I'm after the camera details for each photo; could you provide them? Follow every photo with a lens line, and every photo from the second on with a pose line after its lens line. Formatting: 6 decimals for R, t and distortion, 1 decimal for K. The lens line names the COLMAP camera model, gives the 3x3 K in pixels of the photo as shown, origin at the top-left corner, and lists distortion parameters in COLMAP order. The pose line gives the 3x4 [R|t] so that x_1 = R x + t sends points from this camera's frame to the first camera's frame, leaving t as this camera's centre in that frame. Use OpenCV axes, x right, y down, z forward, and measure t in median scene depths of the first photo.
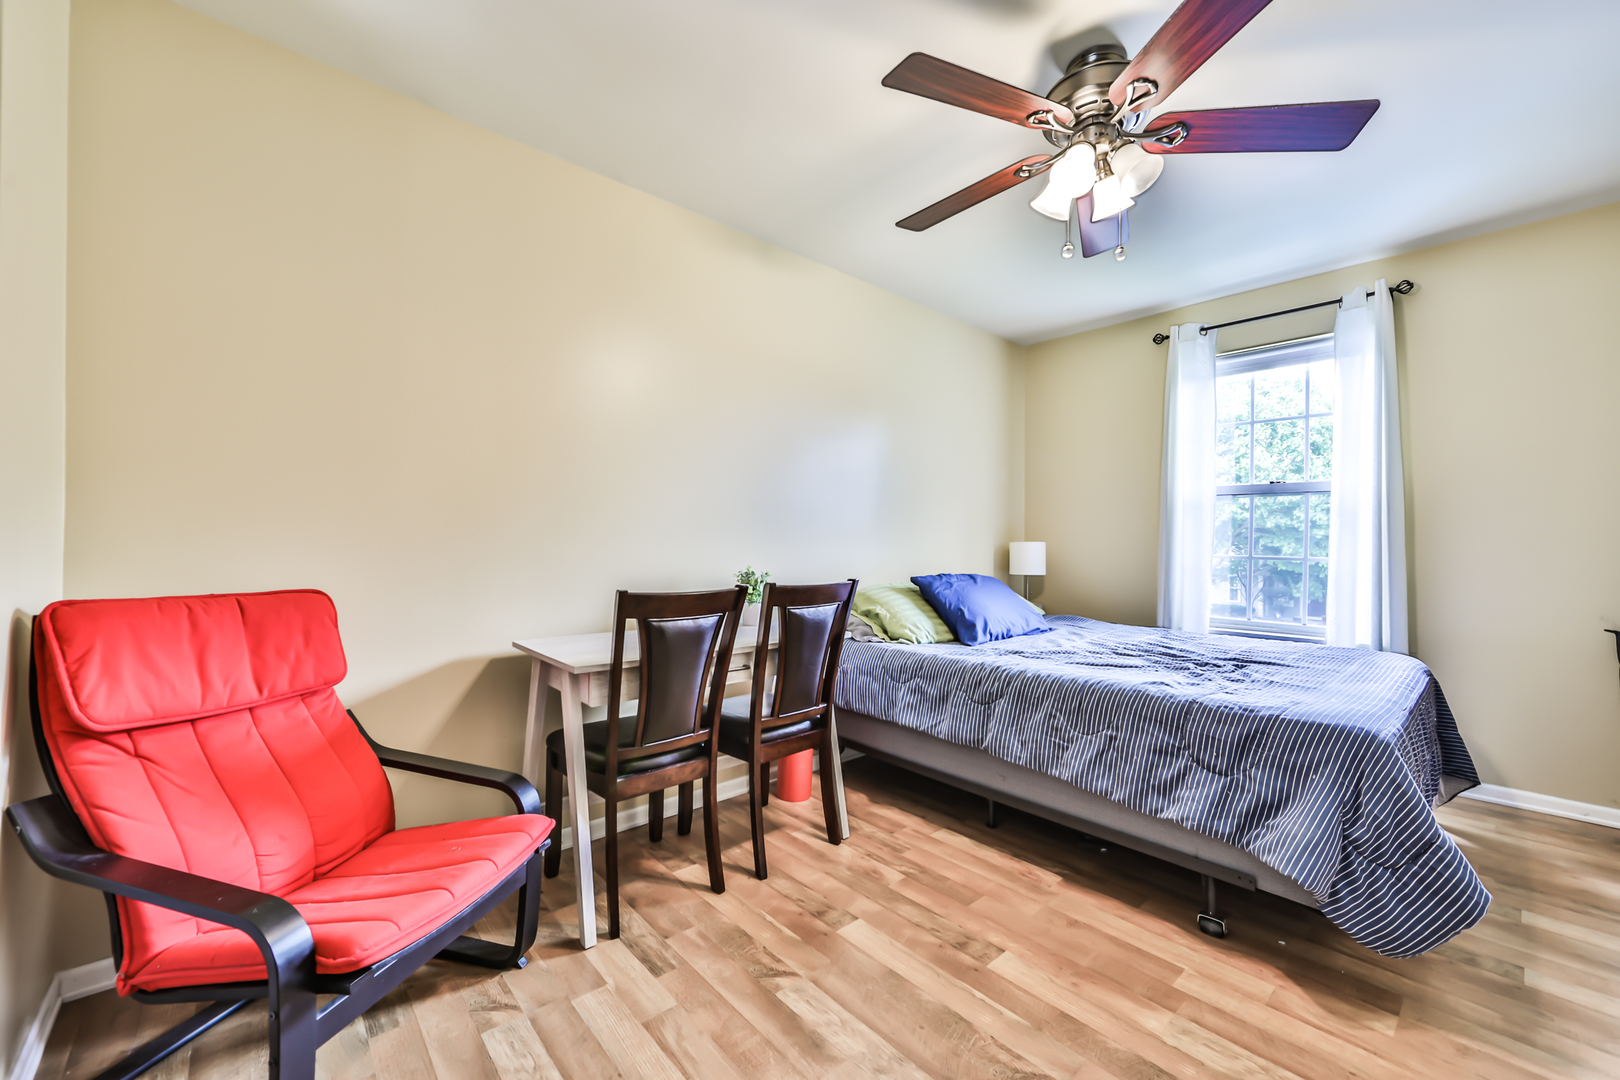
lens RADIAL K [[638.6, 0, 810.6], [0, 638.6, 537.9], [0, 0, 1]] dist [-0.016472, 0.002876]
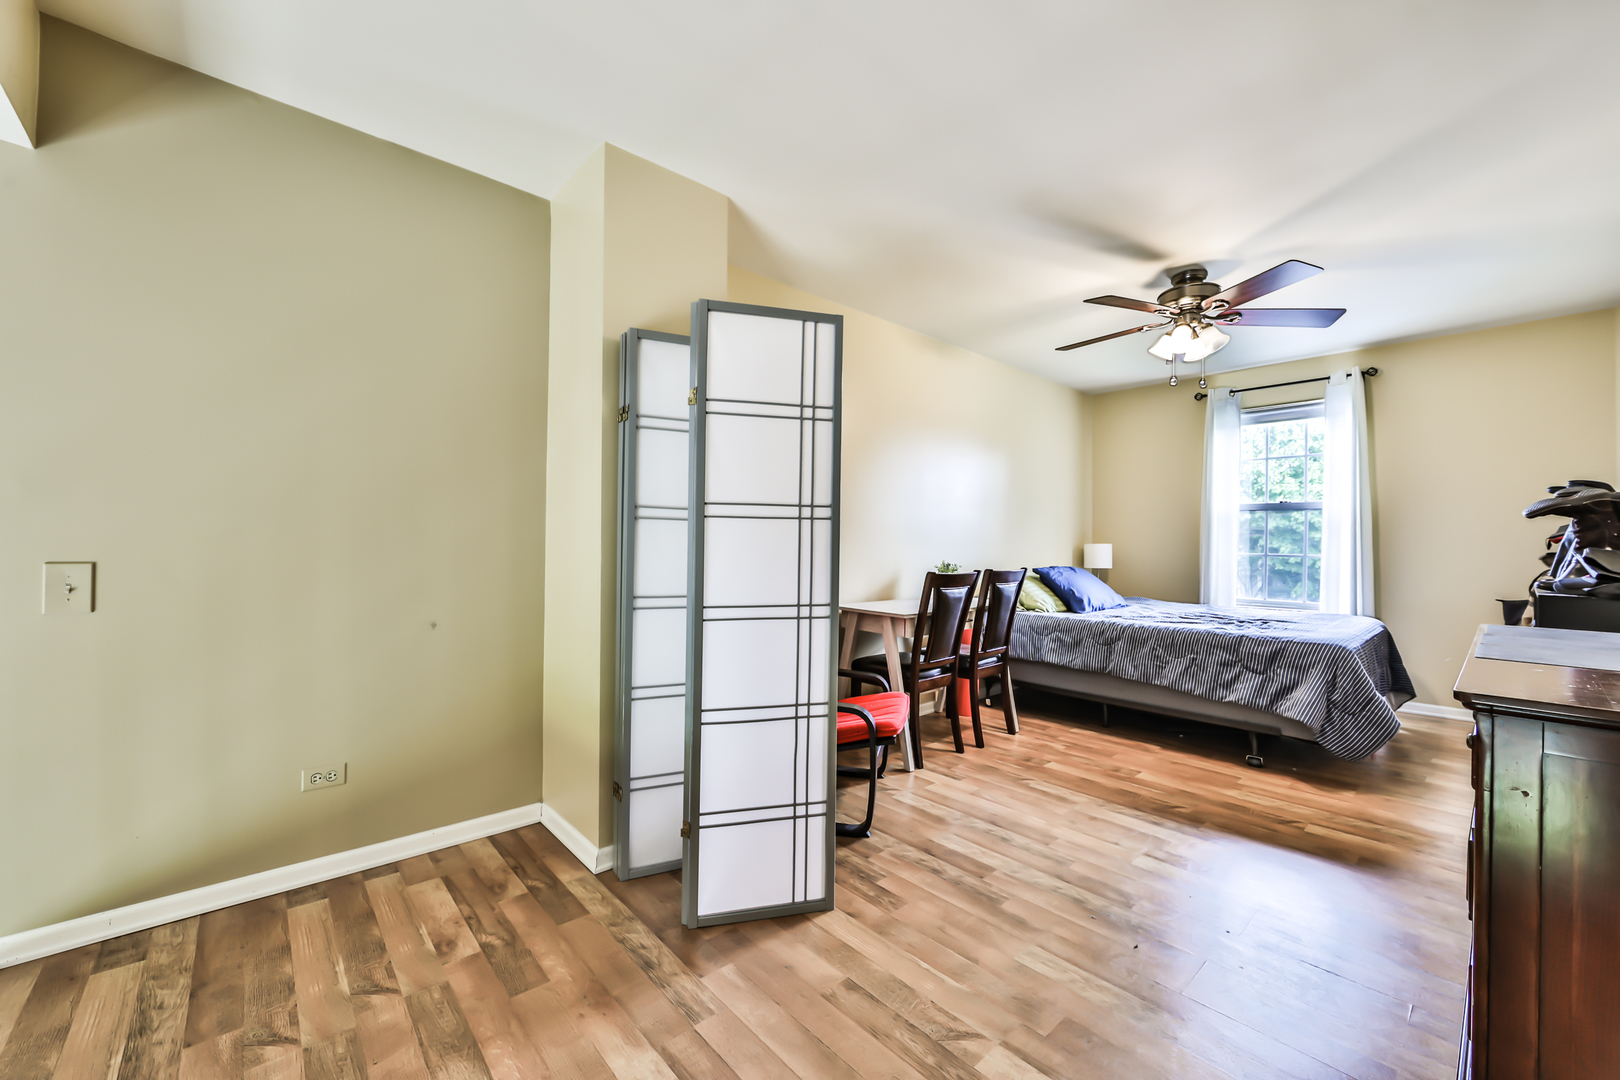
lens RADIAL K [[638.6, 0, 808.0], [0, 638.6, 537.5], [0, 0, 1]] dist [-0.016472, 0.002876]
pose [[0.999998, -0.001445, 0.001131, -0.526055], [0.001448, 0.999997, -0.001900, -0.010088], [-0.001129, 0.001902, 0.999998, -0.658147]]
